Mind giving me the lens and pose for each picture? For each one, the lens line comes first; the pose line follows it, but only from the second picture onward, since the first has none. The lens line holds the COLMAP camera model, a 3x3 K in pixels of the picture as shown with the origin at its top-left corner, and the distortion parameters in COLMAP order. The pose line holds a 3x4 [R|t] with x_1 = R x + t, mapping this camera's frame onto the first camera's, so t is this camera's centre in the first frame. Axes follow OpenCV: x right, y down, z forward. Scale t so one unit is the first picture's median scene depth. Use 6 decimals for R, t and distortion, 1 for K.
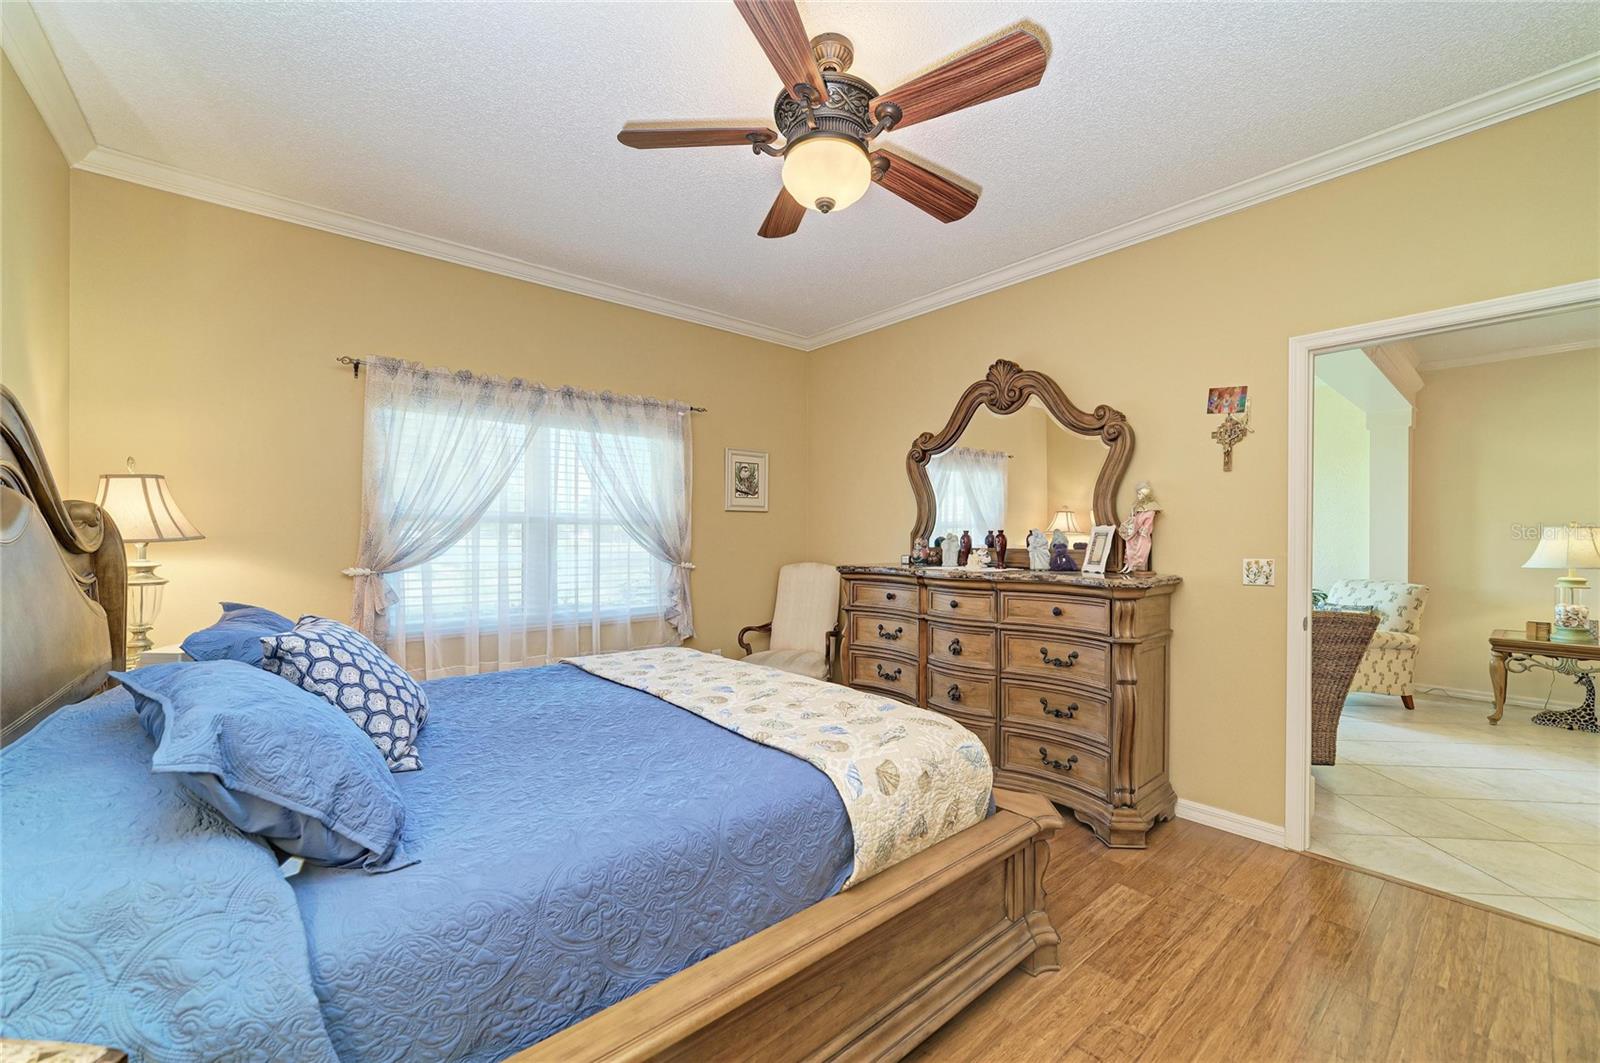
lens RADIAL K [[619.6, 0, 815.2], [0, 619.6, 540.2], [0, 0, 1]] dist [-0.013257, 0.000161]
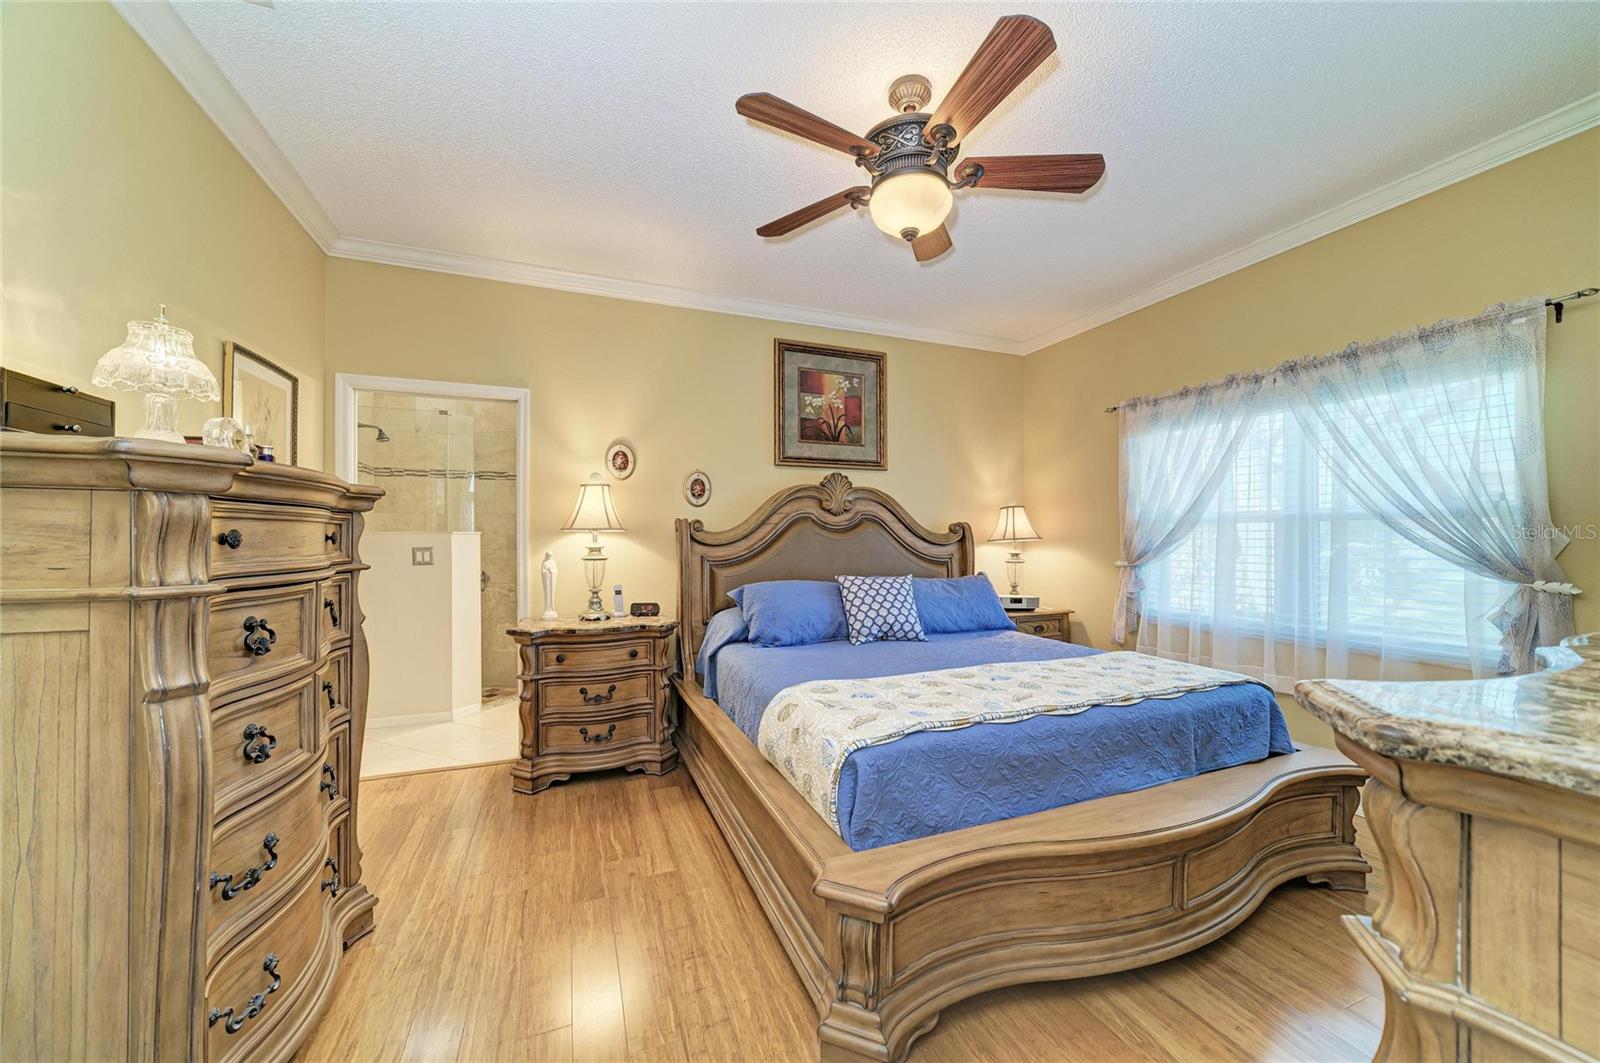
lens RADIAL K [[619.6, 0, 815.2], [0, 619.6, 540.2], [0, 0, 1]] dist [-0.013257, 0.000161]
pose [[-0.320913, -0.000090, -0.947109, 0.708229], [-0.006012, 0.999980, 0.001942, 0.001145], [0.947090, 0.006317, -0.320907, 0.760886]]
